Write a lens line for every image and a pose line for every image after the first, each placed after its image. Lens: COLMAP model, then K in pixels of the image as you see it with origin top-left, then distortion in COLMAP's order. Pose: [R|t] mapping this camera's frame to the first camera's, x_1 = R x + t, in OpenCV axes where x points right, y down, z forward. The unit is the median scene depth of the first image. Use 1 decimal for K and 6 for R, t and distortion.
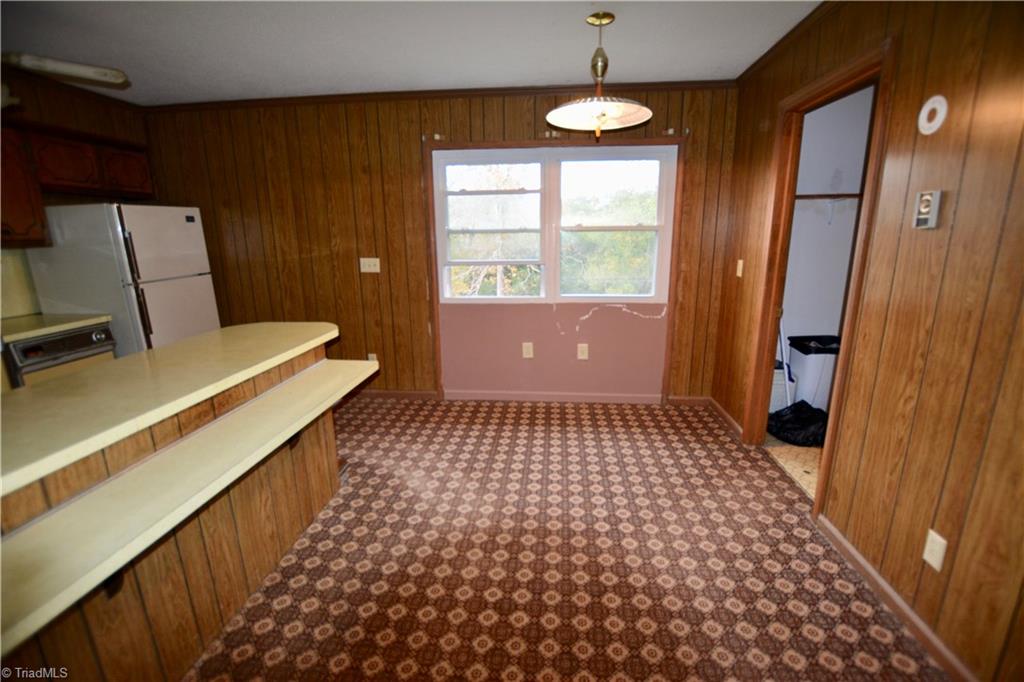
lens RADIAL K [[452.2, 0, 512.0], [0, 452.2, 341.0], [0, 0, 1]] dist [-0.023180, 0.000644]
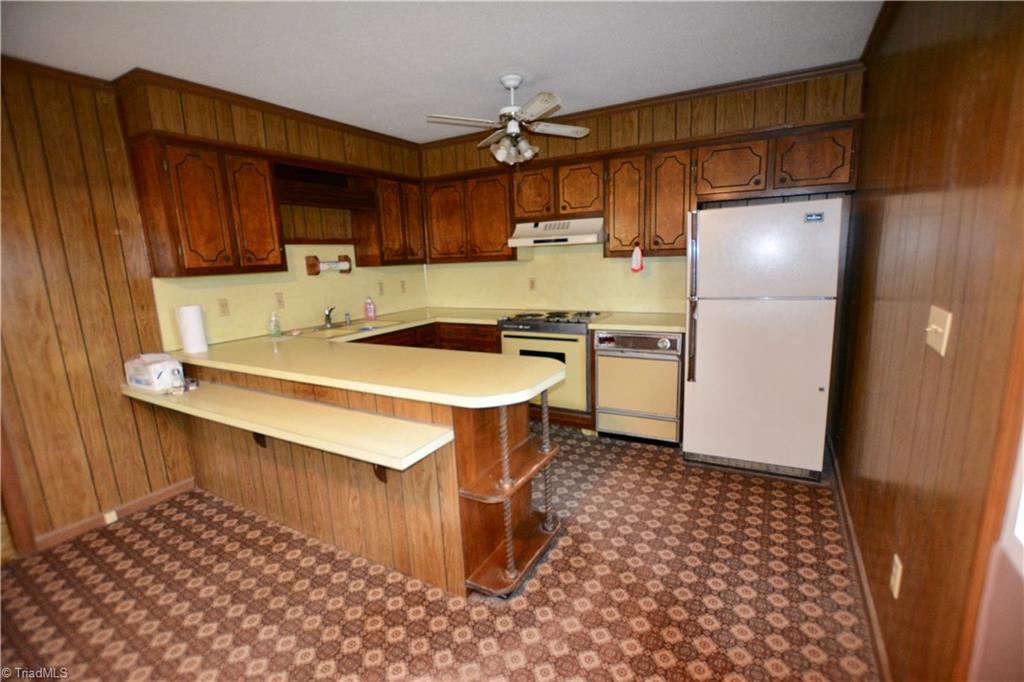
lens RADIAL K [[452.2, 0, 512.0], [0, 452.2, 341.0], [0, 0, 1]] dist [-0.023180, 0.000644]
pose [[-0.399514, 0.196901, -0.895332, 0.181062], [-0.169854, 0.943851, 0.283363, -0.321493], [0.900854, 0.265283, -0.343637, 1.317677]]
